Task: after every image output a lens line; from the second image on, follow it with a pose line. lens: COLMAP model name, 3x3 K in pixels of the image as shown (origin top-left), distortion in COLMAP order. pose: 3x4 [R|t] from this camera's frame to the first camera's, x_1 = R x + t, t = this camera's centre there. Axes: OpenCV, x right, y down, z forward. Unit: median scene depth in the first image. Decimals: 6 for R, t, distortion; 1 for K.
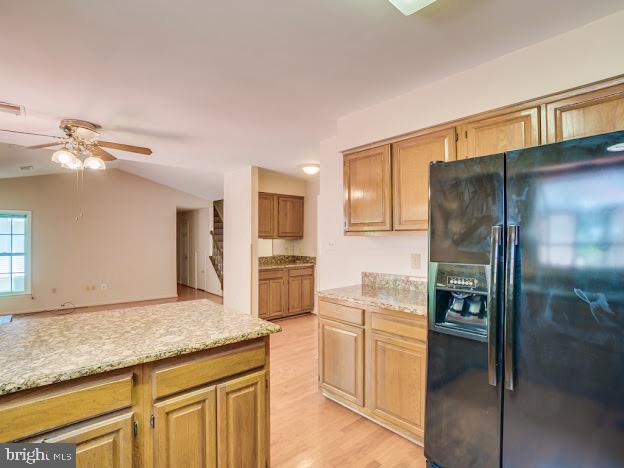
lens RADIAL K [[323.1, 0, 315.8], [0, 323.1, 242.1], [0, 0, 1]] dist [-0.036777, 0.001715]
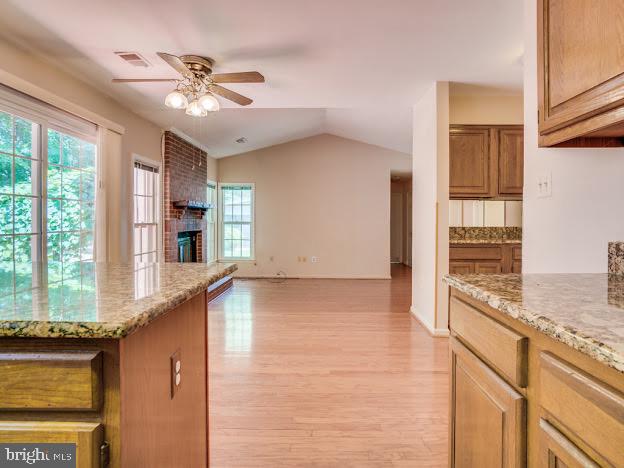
lens RADIAL K [[365.3, 0, 310.0], [0, 365.3, 226.4], [0, 0, 1]] dist [-0.043256, 0.022710]
pose [[0.720278, 0.010749, -0.693603, 0.102946], [-0.007703, 0.999942, 0.007496, 0.041601], [0.693643, -0.000056, 0.720319, 0.251191]]
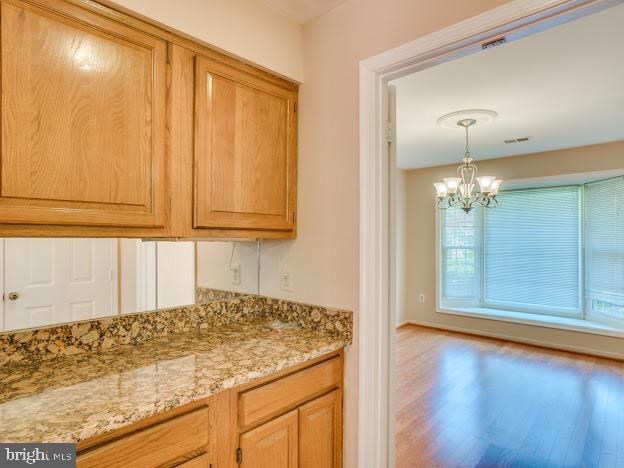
lens RADIAL K [[365.3, 0, 308.3], [0, 365.3, 234.3], [0, 0, 1]] dist [-0.043256, 0.022710]
pose [[0.997284, -0.000640, 0.073646, -0.054438], [0.001973, 0.999836, -0.018029, -0.009027], [-0.073622, 0.018125, 0.997121, 0.736226]]
